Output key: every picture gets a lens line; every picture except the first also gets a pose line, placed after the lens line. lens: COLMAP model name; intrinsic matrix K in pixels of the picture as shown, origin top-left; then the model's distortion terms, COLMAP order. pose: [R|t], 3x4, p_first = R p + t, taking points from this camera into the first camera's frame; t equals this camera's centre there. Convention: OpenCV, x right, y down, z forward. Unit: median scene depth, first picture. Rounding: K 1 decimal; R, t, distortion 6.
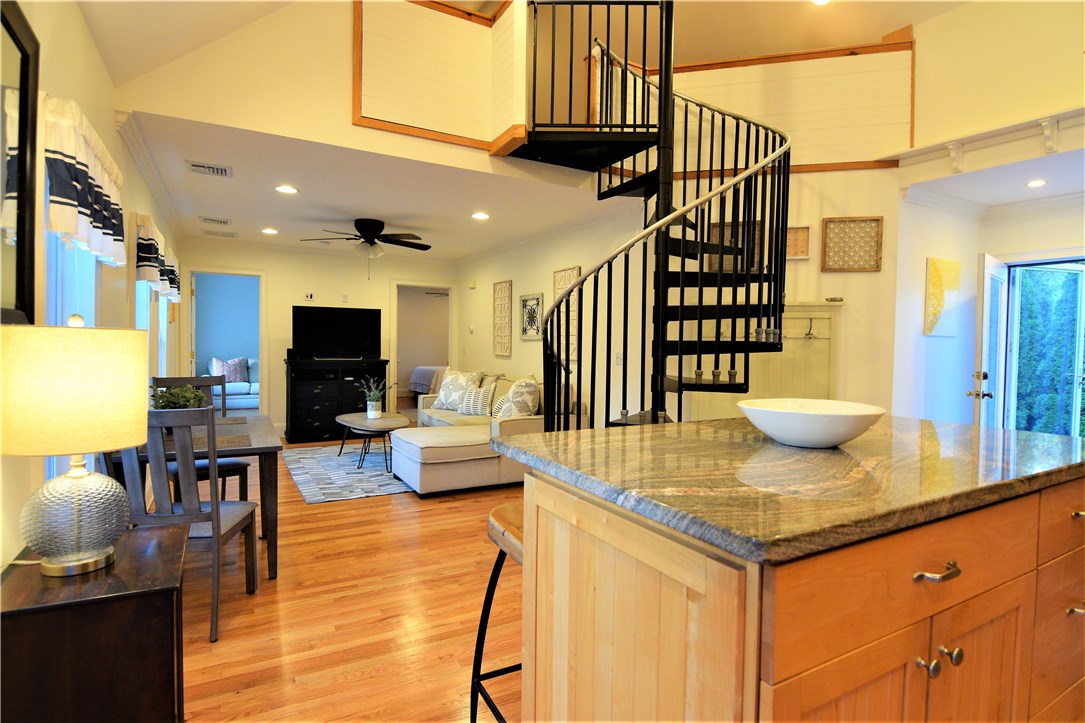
lens RADIAL K [[561.7, 0, 543.2], [0, 561.7, 359.0], [0, 0, 1]] dist [-0.003099, -0.012558]
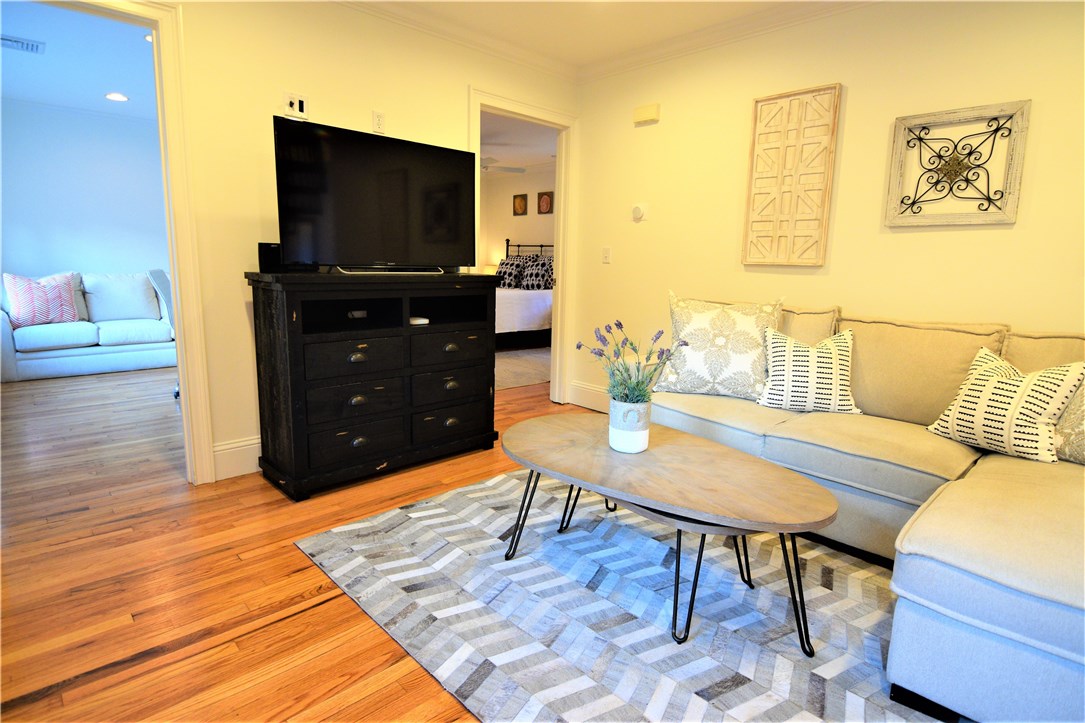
lens RADIAL K [[561.7, 0, 543.2], [0, 561.7, 359.0], [0, 0, 1]] dist [-0.003099, -0.012558]
pose [[0.968935, -0.036644, 0.244586, -0.624723], [0.000747, 0.989391, 0.145272, 0.005003], [-0.247315, -0.140577, 0.958683, 1.006602]]
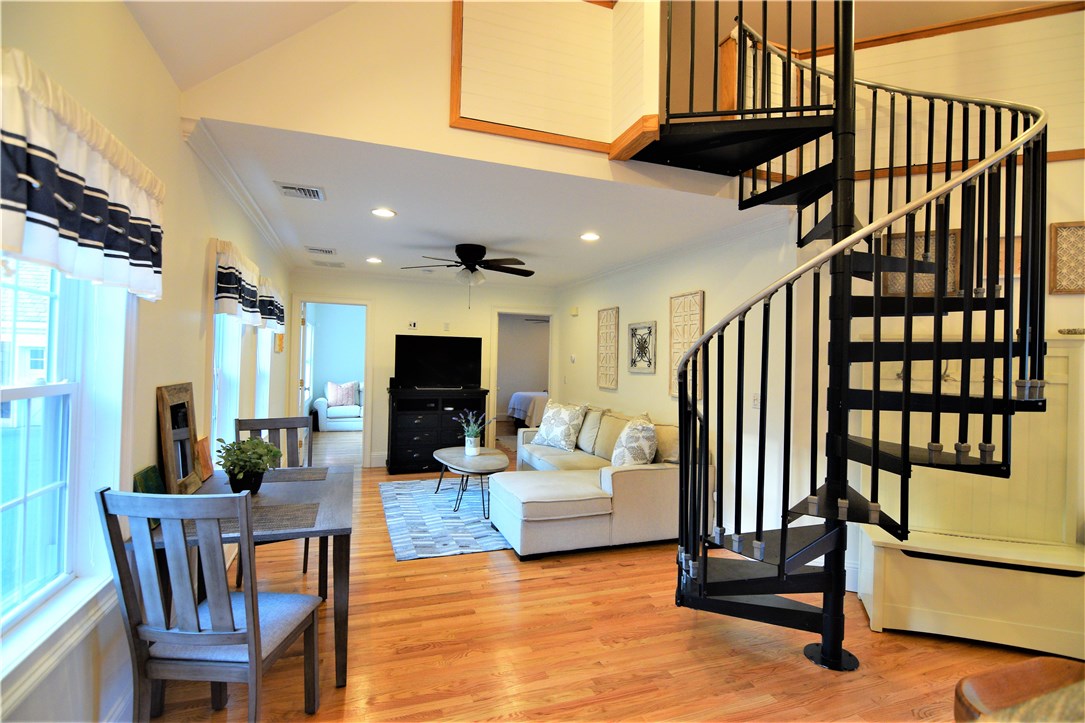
lens RADIAL K [[524.1, 0, 542.5], [0, 524.1, 361.5], [0, 0, 1]] dist [-0.002809, -0.017338]
pose [[0.985878, 0.007559, -0.167293, -0.056686], [-0.012956, 0.999429, -0.031191, -0.036037], [0.166962, 0.032918, 0.985414, 0.214313]]
